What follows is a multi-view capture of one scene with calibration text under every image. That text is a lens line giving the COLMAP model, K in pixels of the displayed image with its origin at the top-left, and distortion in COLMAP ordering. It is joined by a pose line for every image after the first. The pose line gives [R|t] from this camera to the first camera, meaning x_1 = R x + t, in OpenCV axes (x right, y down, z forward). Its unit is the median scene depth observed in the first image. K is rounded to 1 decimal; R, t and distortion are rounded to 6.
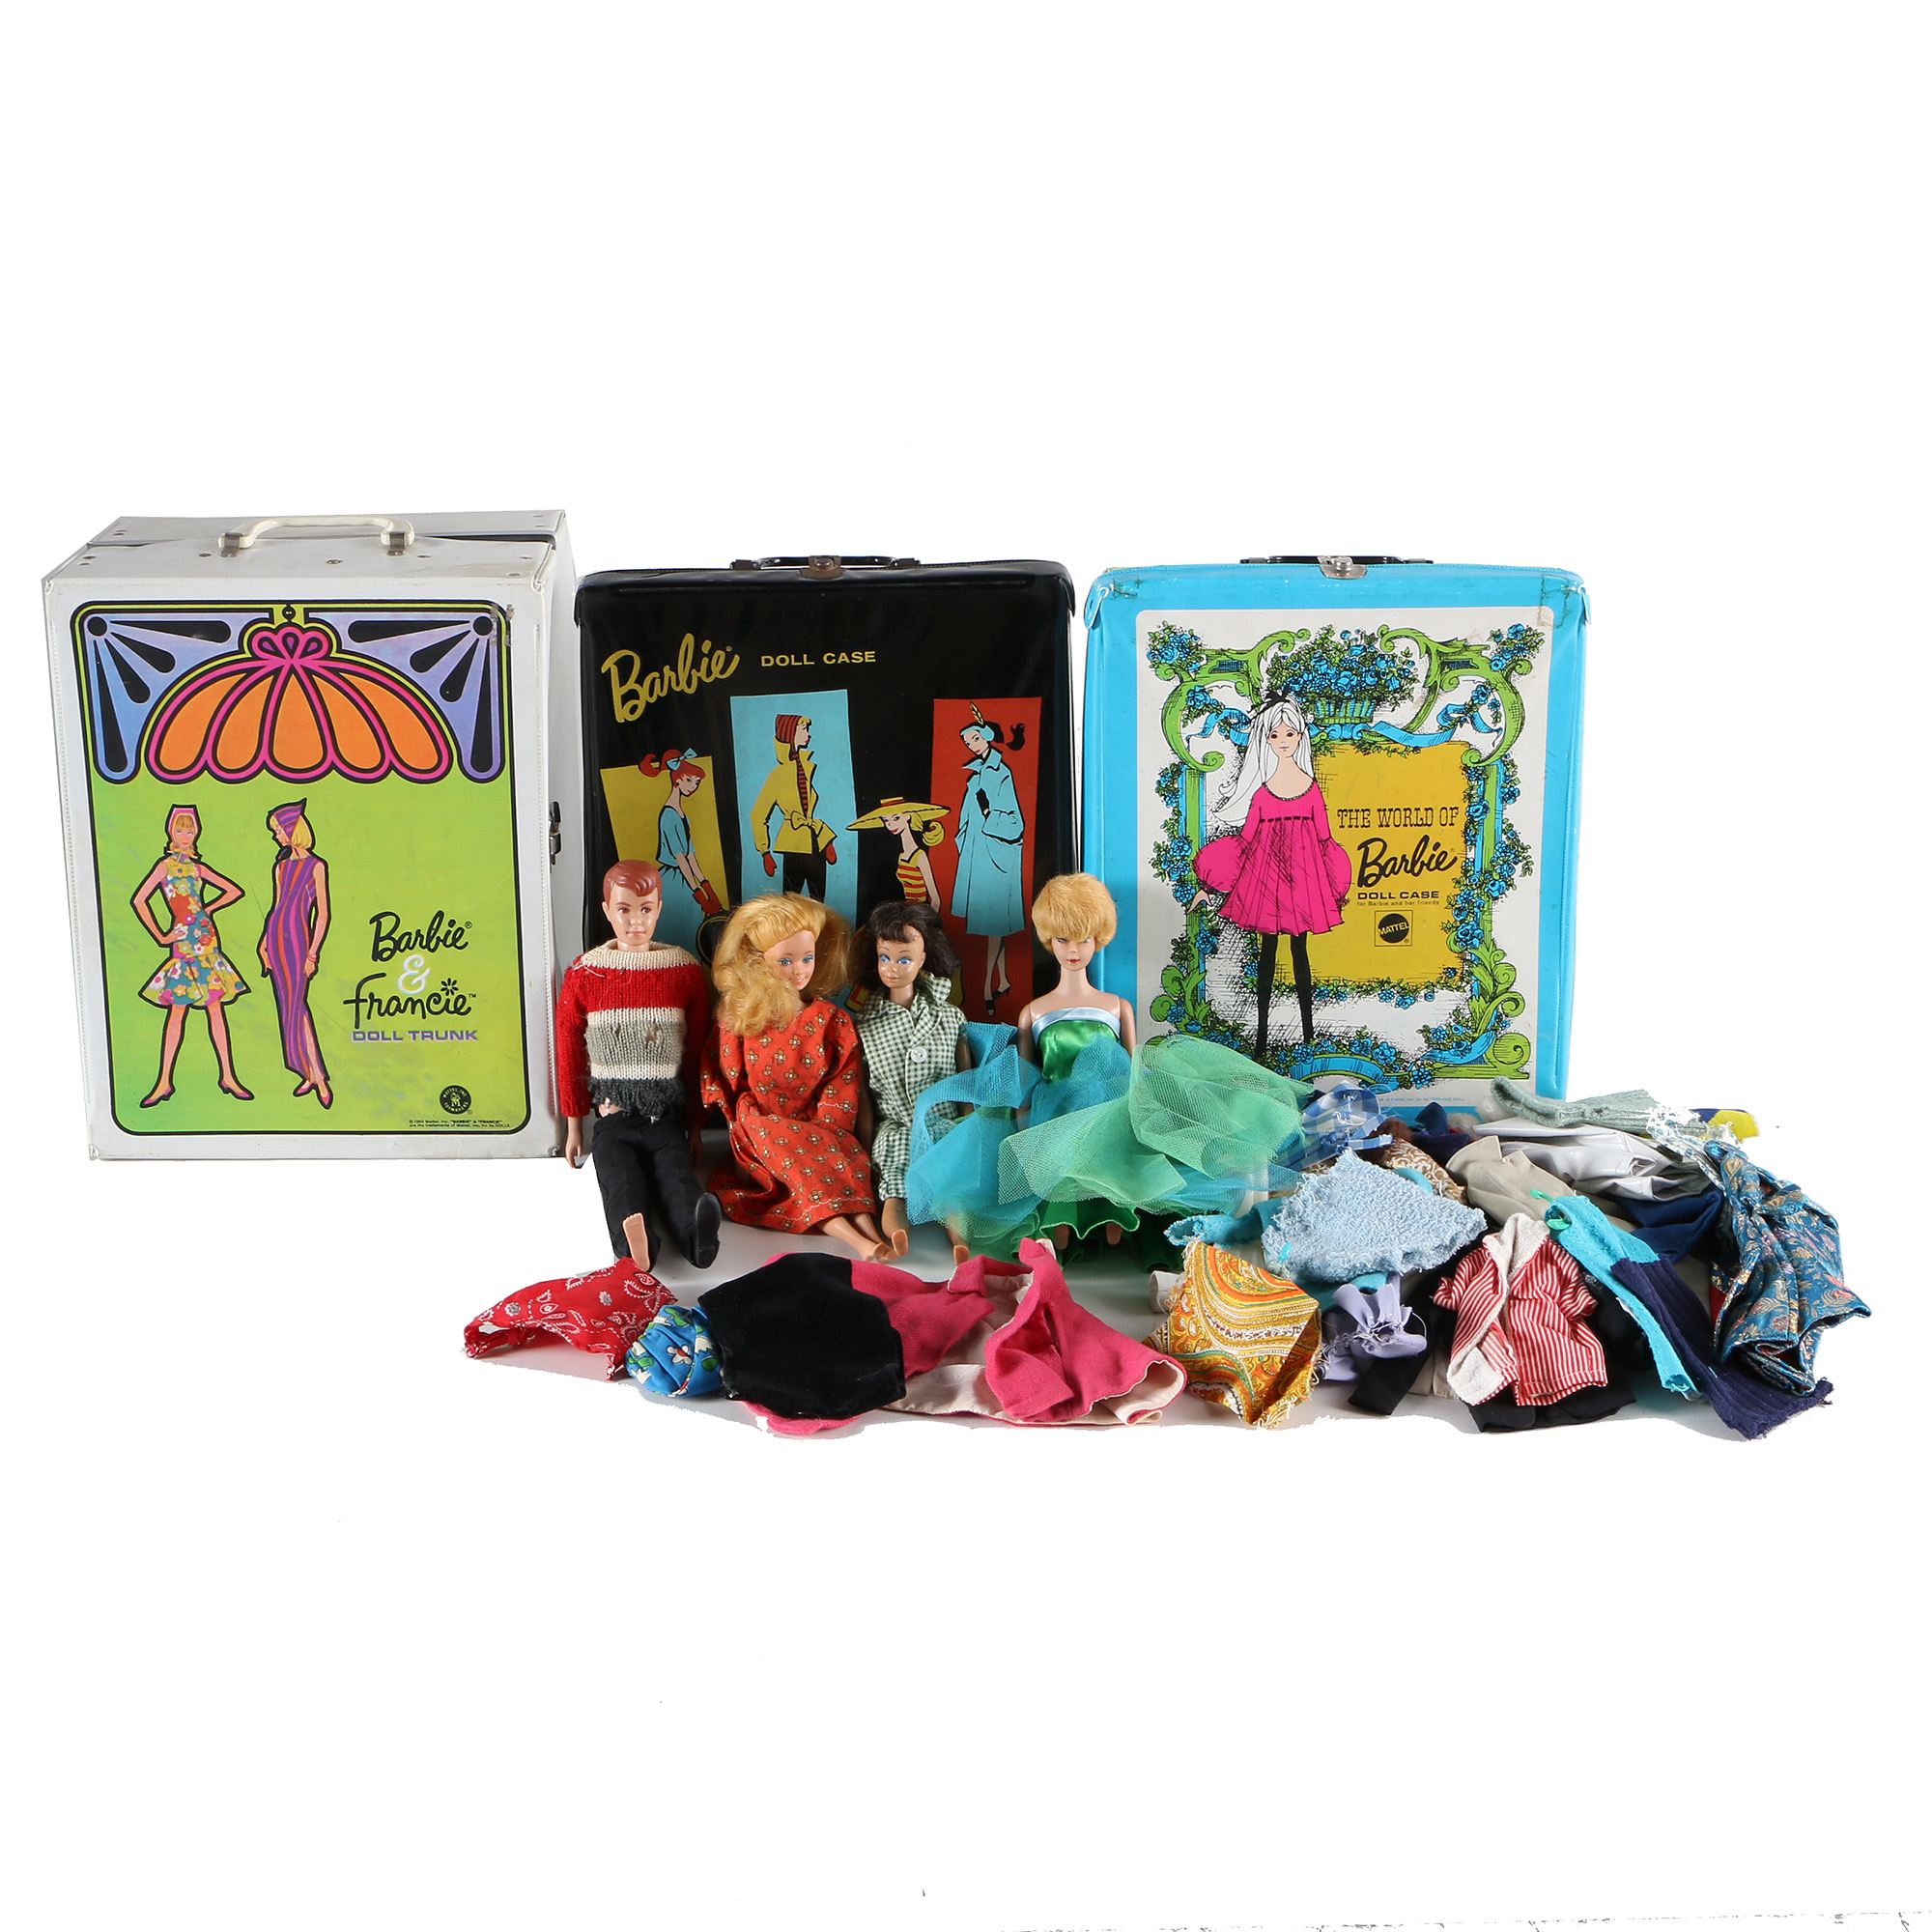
lens RADIAL K [[3197.7, 0, 951.5], [0, 3197.7, 964.6], [0, 0, 1]] dist [-0.097546, 0.000000]
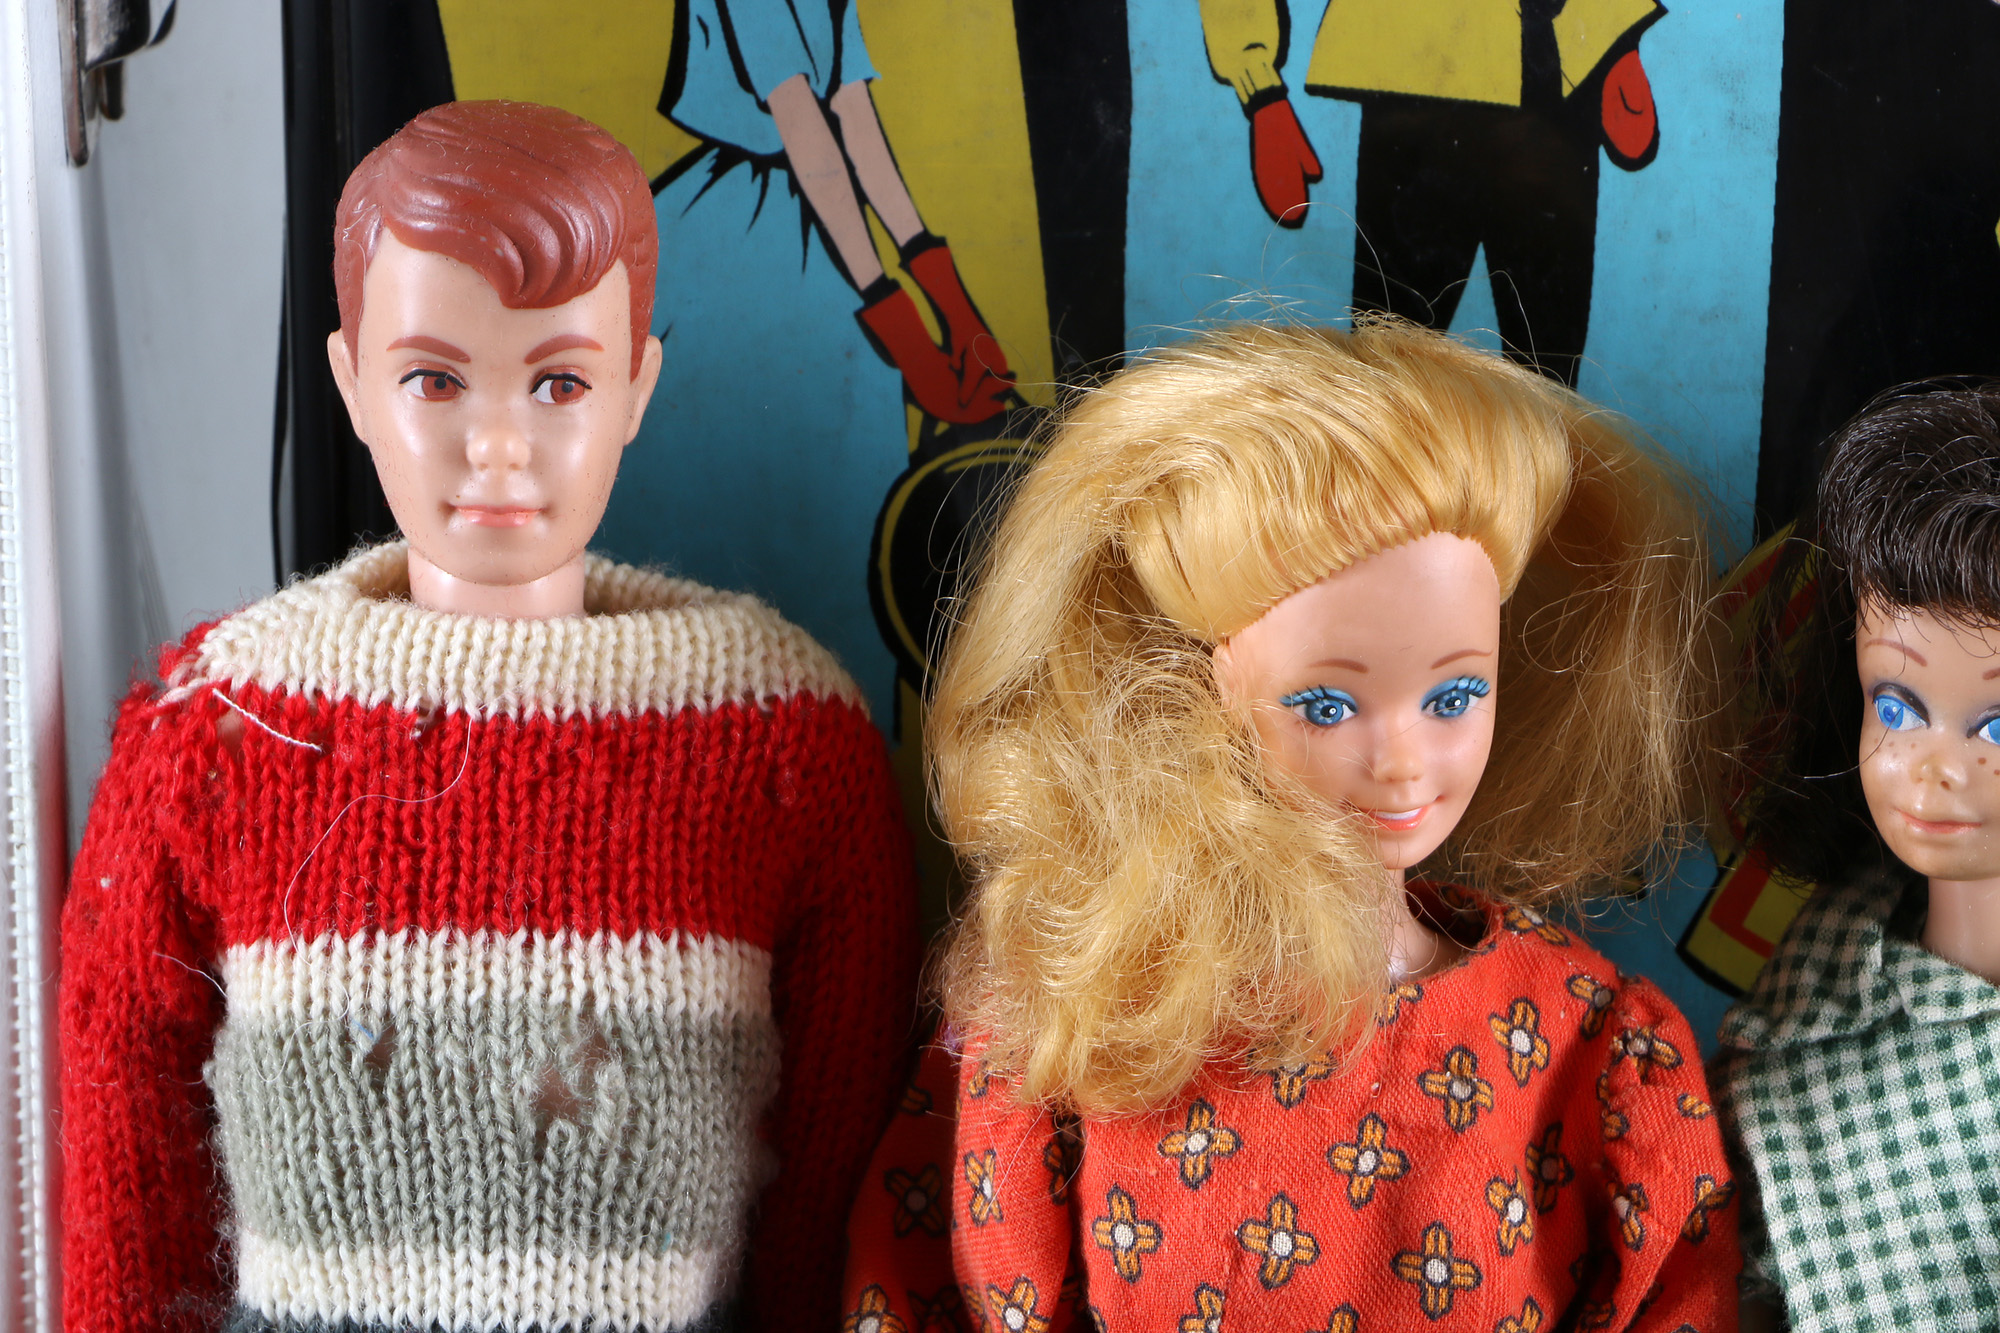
lens RADIAL K [[11156.4, 0, 997.4], [0, 11156.4, 667.4], [0, 0, 1]] dist [1.419515, 0.000000]
pose [[0.991455, 0.038574, -0.124616, 0.007070], [-0.038216, 0.999256, 0.005266, -0.005573], [0.124726, -0.000458, 0.992191, 0.380393]]
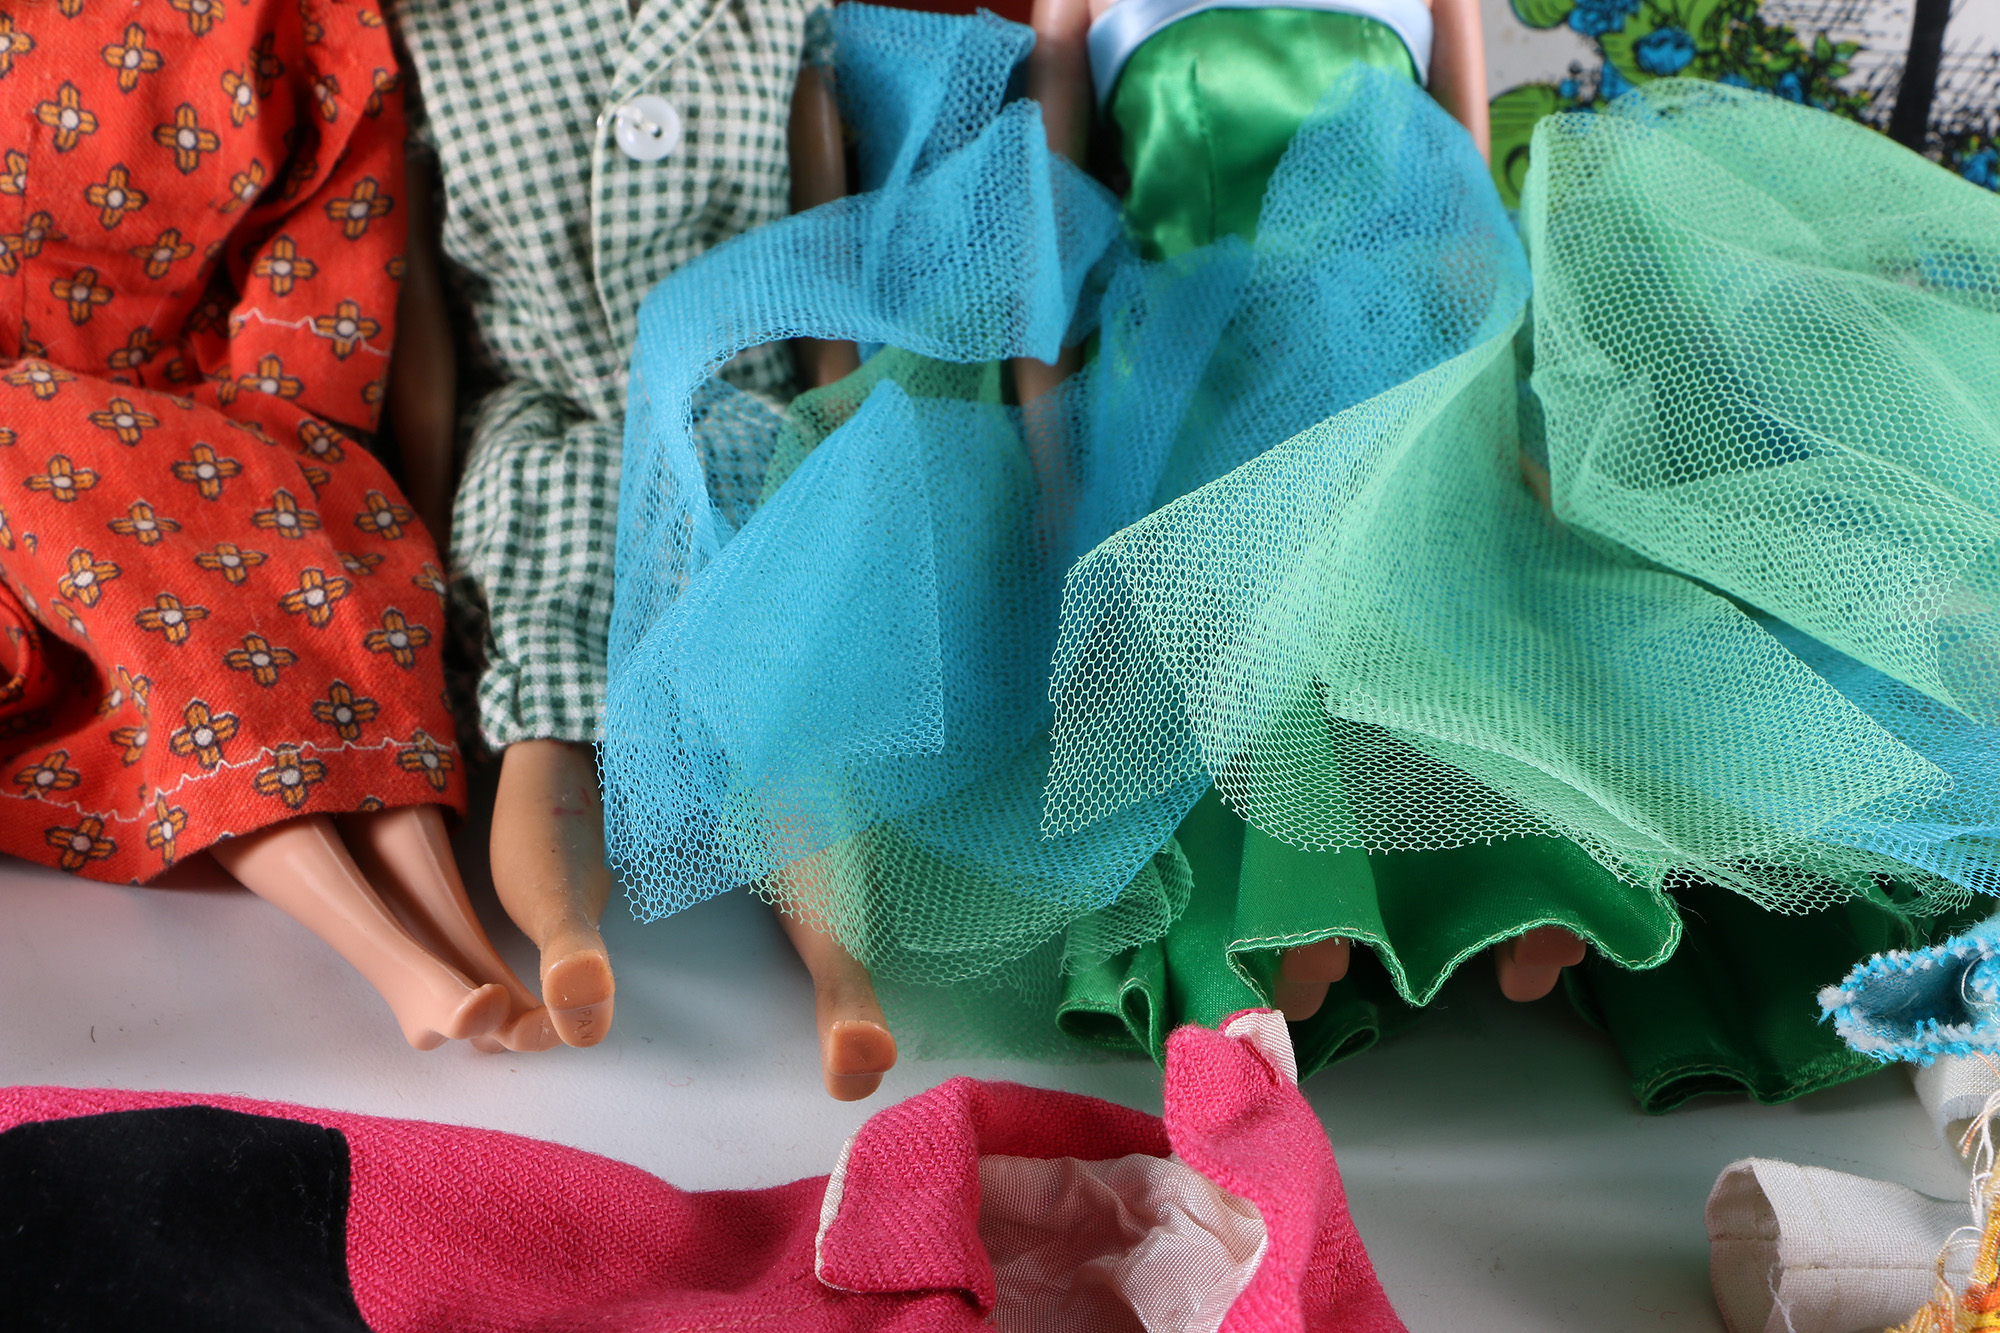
lens RADIAL K [[4346.6, 0, 950.6], [0, 4346.6, 672.4], [0, 0, 1]] dist [0.157511, 0.000000]
pose [[0.995115, 0.018116, 0.097045, -0.018795], [-0.032499, 0.988342, 0.148741, 0.018858], [-0.093219, -0.151169, 0.984103, 0.661516]]
